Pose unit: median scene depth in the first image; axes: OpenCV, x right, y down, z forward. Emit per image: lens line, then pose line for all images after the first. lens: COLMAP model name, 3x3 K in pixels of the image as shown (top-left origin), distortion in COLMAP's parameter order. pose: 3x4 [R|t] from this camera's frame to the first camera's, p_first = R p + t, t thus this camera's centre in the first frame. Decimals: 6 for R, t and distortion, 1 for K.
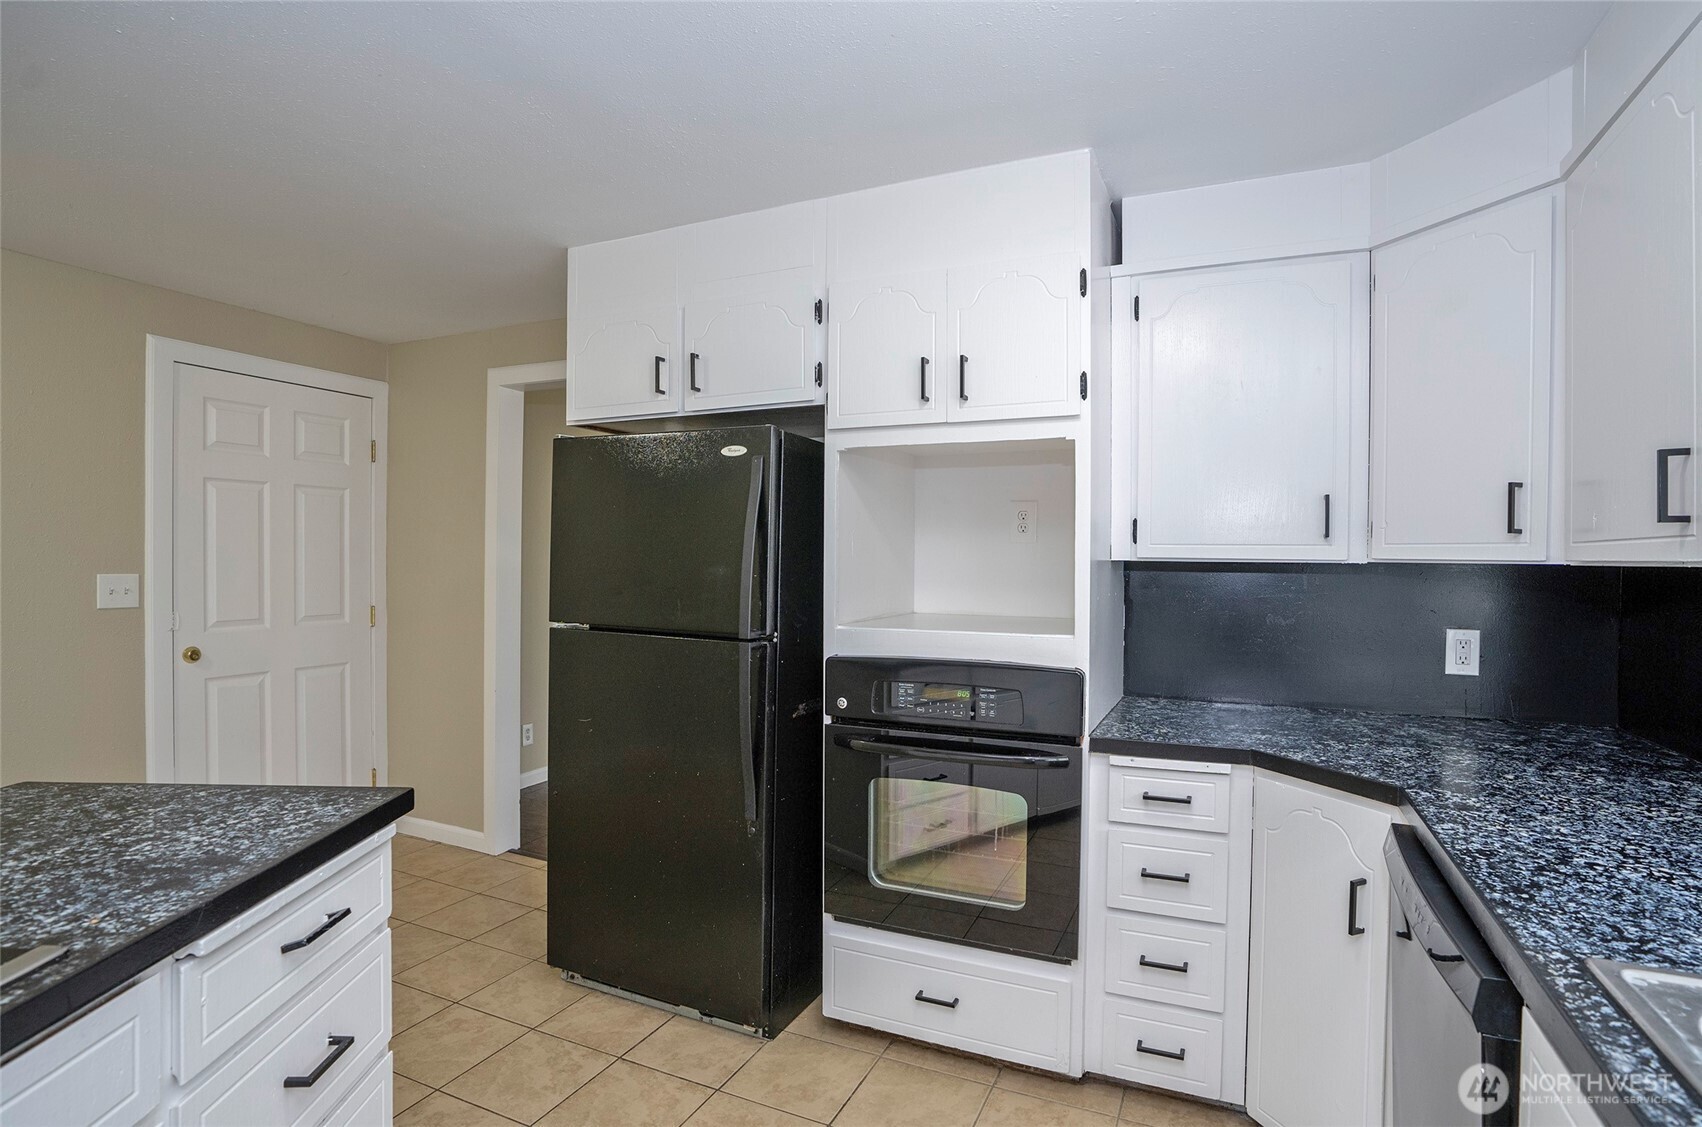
lens RADIAL K [[862.3, 0, 851.0], [0, 862.3, 569.6], [0, 0, 1]] dist [-0.070323, 0.030595]
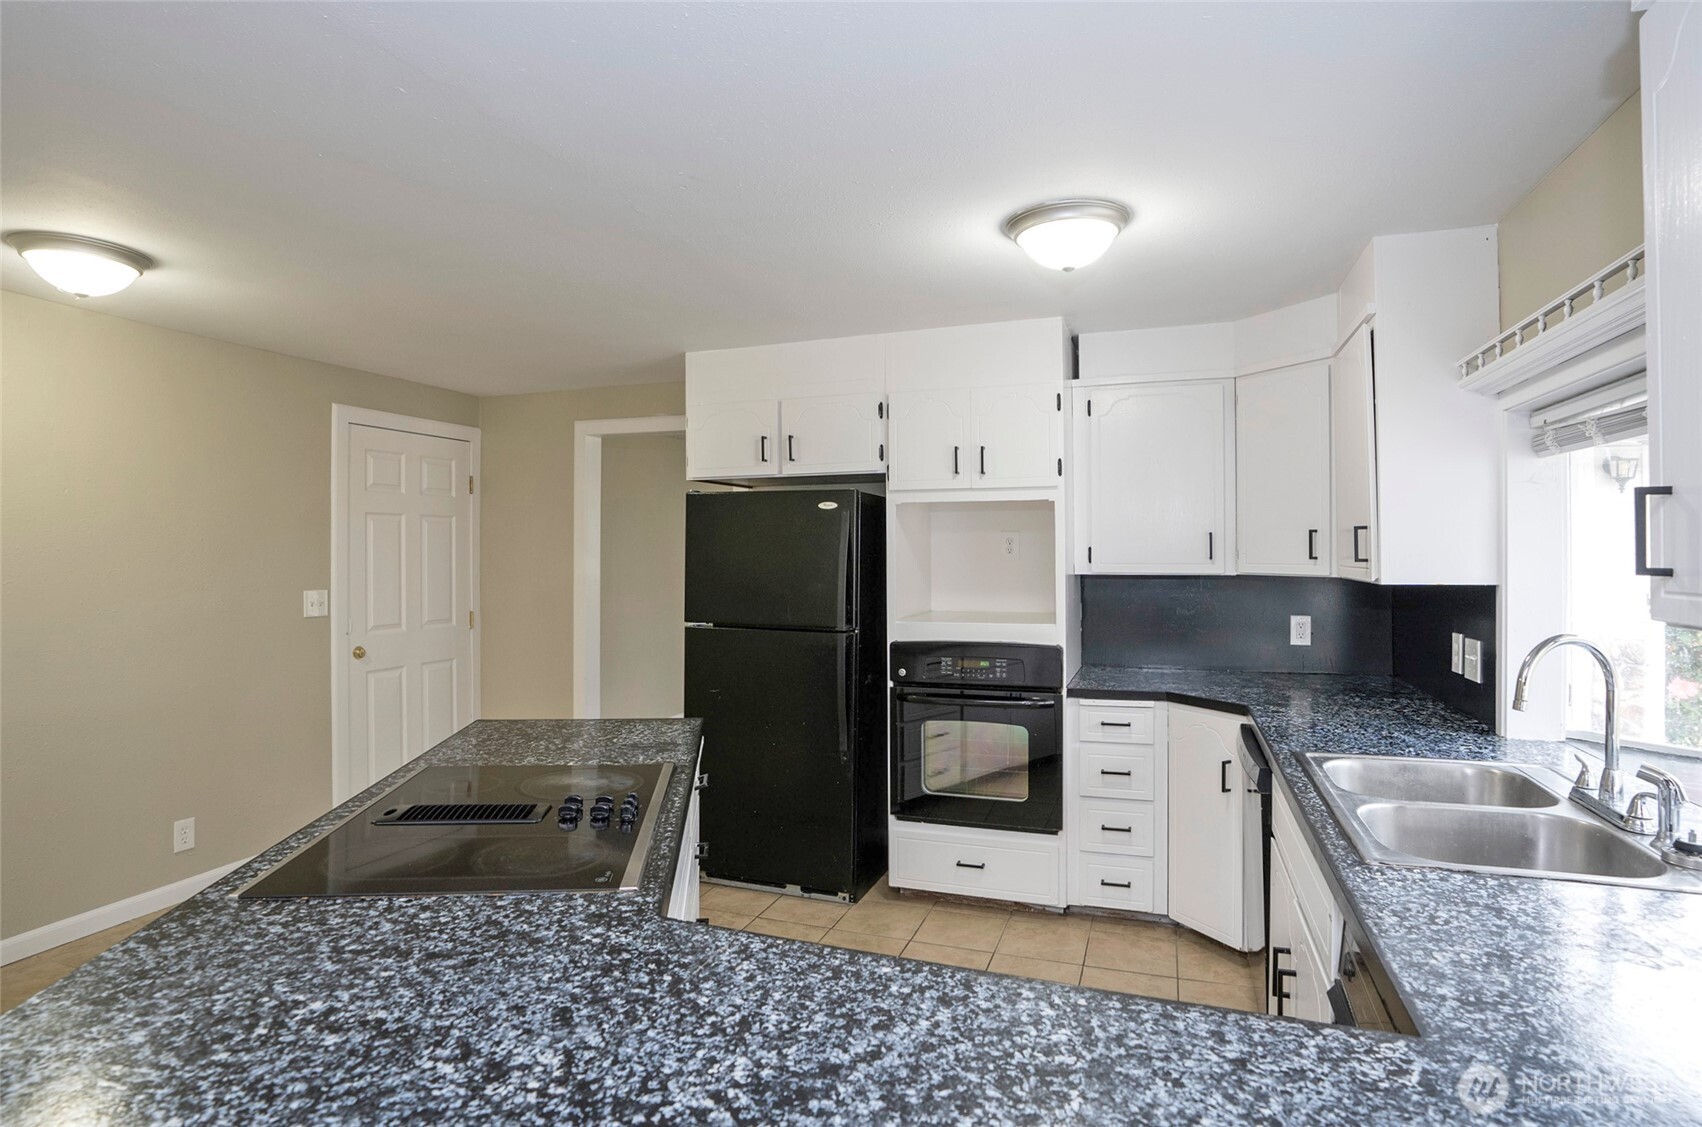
lens RADIAL K [[837.8, 0, 852.9], [0, 837.8, 552.4], [0, 0, 1]] dist [-0.068505, 0.026599]
pose [[0.997338, -0.012501, 0.071839, -0.198234], [0.013624, 0.999792, -0.015154, -0.033247], [-0.071635, 0.016093, 0.997301, -0.455204]]
